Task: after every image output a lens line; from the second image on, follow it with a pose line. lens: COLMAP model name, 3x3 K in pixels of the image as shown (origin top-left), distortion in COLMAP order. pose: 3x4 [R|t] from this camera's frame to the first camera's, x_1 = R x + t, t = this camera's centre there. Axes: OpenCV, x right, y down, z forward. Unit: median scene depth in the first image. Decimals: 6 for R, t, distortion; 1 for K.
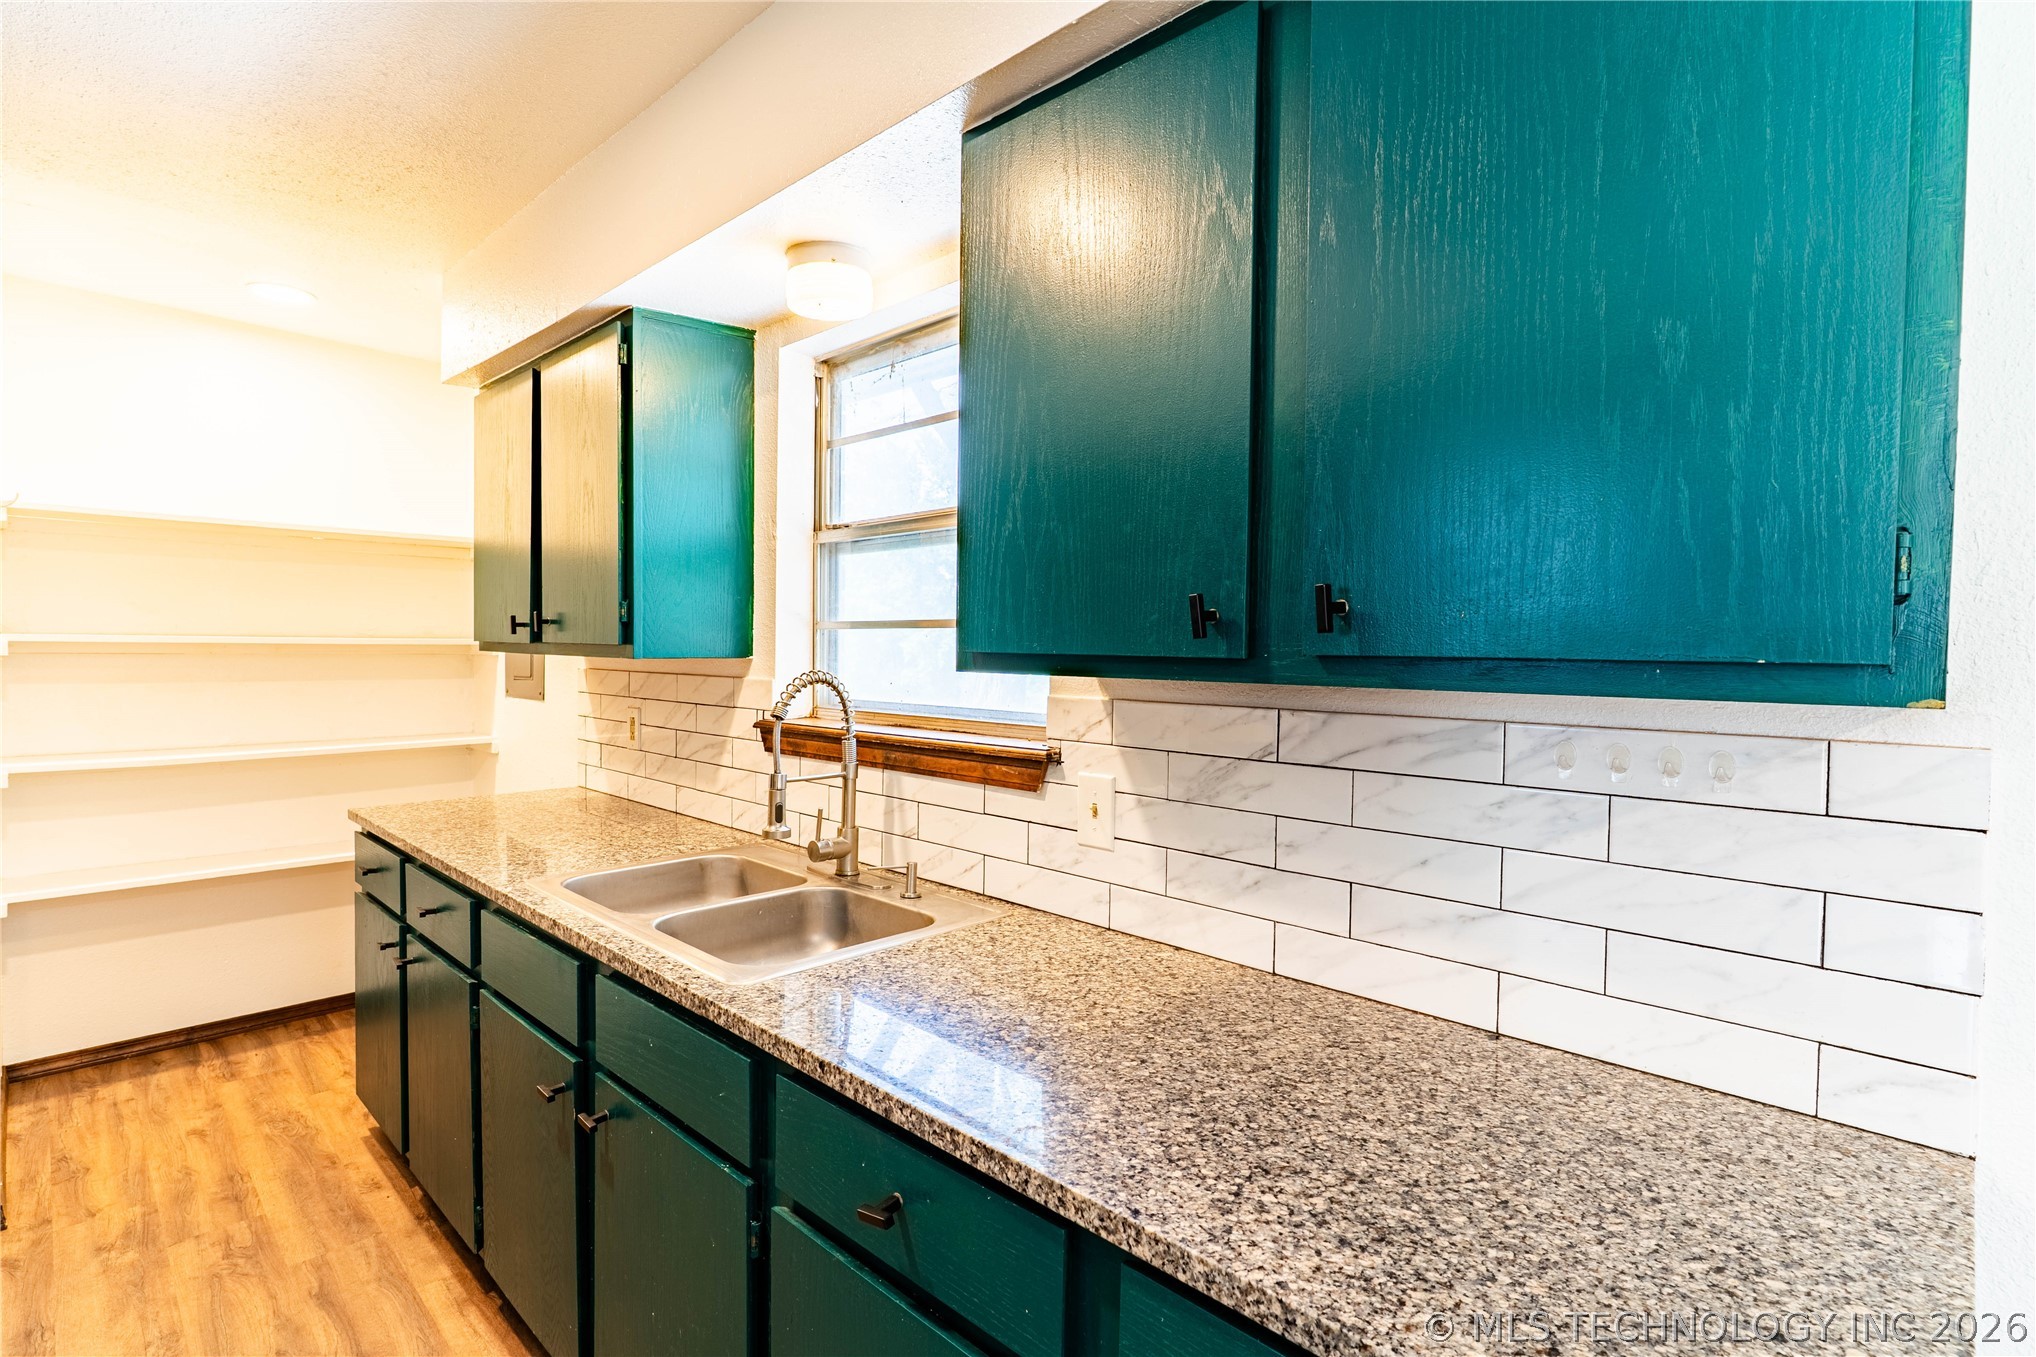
lens RADIAL K [[979.6, 0, 1014.0], [0, 979.6, 673.1], [0, 0, 1]] dist [-0.002871, 0.000614]
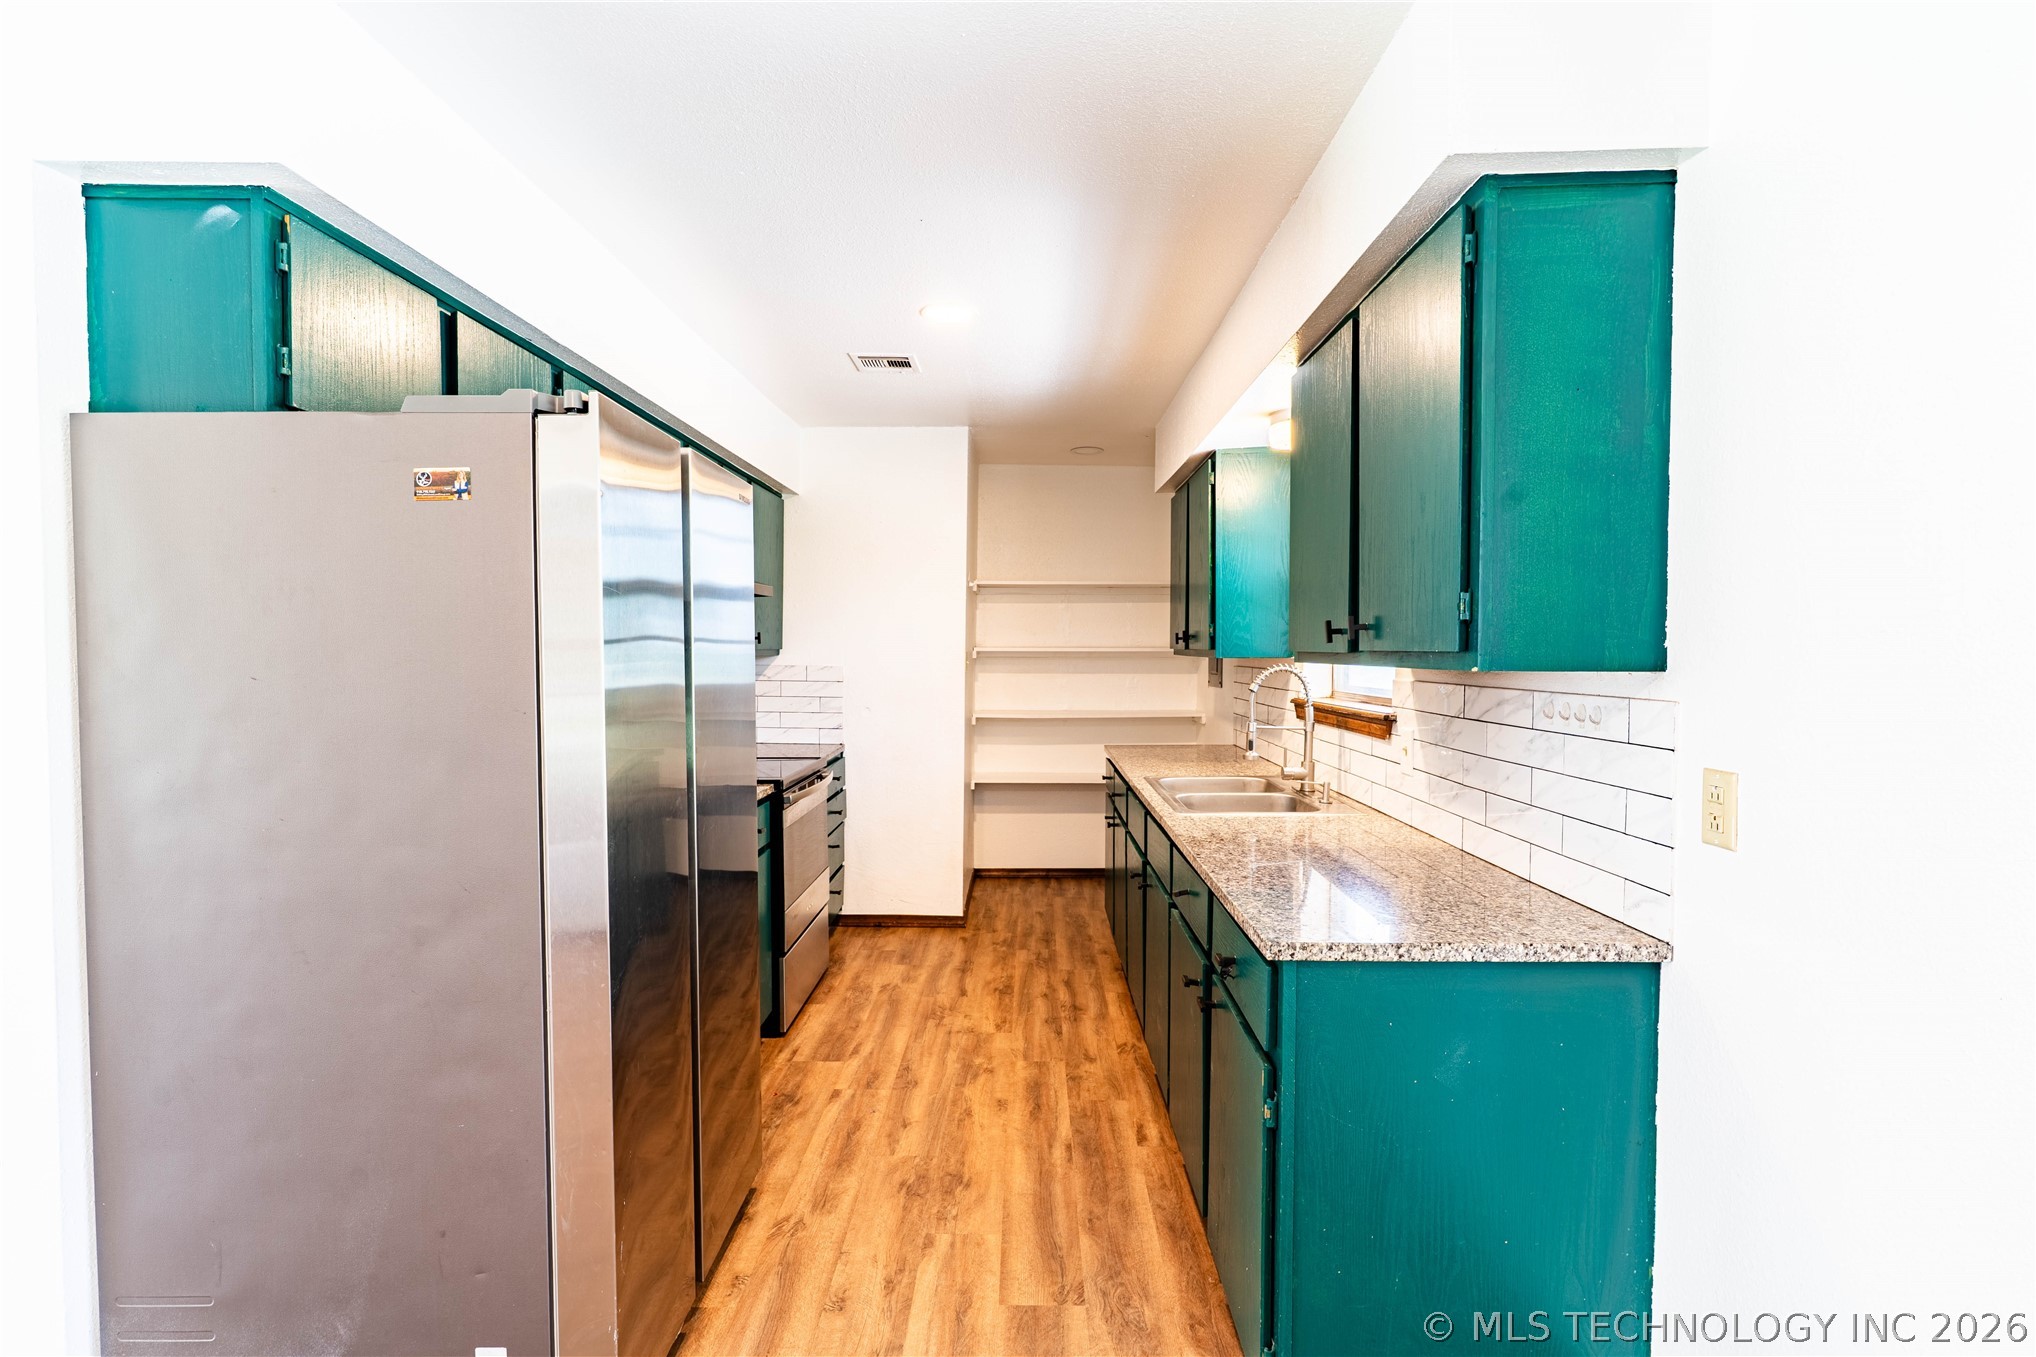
lens RADIAL K [[979.6, 0, 1018.6], [0, 979.6, 681.2], [0, 0, 1]] dist [-0.002871, 0.000614]
pose [[0.696493, 0.015164, -0.717403, 0.595776], [-0.014443, 0.999870, 0.007112, 0.019152], [0.717418, 0.005407, 0.696622, -0.421777]]
